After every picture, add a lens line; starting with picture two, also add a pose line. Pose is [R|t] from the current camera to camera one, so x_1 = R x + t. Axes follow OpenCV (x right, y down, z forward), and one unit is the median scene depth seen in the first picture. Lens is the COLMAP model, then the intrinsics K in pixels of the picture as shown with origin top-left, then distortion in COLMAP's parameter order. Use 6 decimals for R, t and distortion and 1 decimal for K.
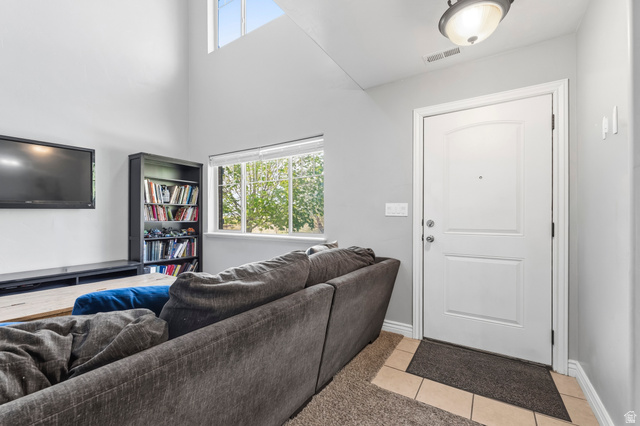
lens RADIAL K [[270.0, 0, 318.6], [0, 270.0, 218.2], [0, 0, 1]] dist [-0.000918, -0.000016]
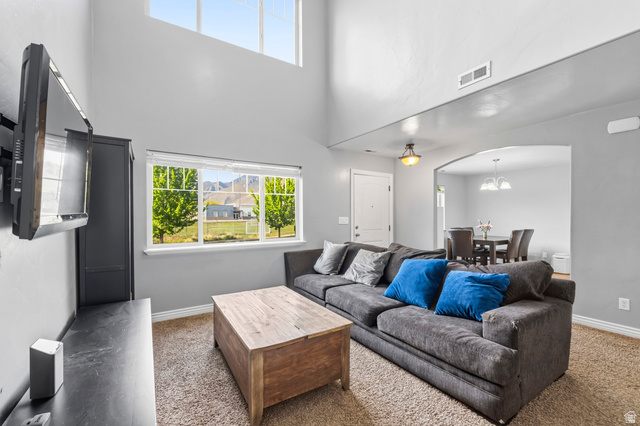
lens RADIAL K [[270.0, 0, 318.6], [0, 270.0, 218.2], [0, 0, 1]] dist [-0.000918, -0.000016]
pose [[0.433594, -0.008894, 0.901064, -1.481250], [0.004094, 0.999960, 0.007900, -0.064068], [-0.901099, 0.000264, 0.433613, 0.364193]]
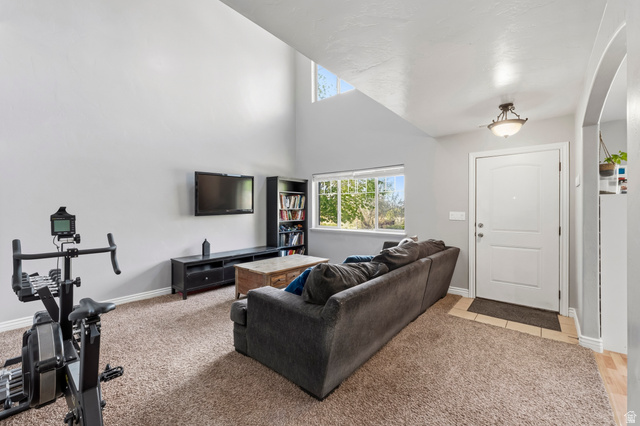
lens RADIAL K [[264.2, 0, 320.8], [0, 264.2, 210.8], [0, 0, 1]] dist [-0.000387, 0.000100]
pose [[0.991520, -0.002771, -0.129925, -0.307420], [0.003387, 0.999984, 0.004519, -0.074108], [0.129911, -0.004921, 0.991513, -0.643311]]
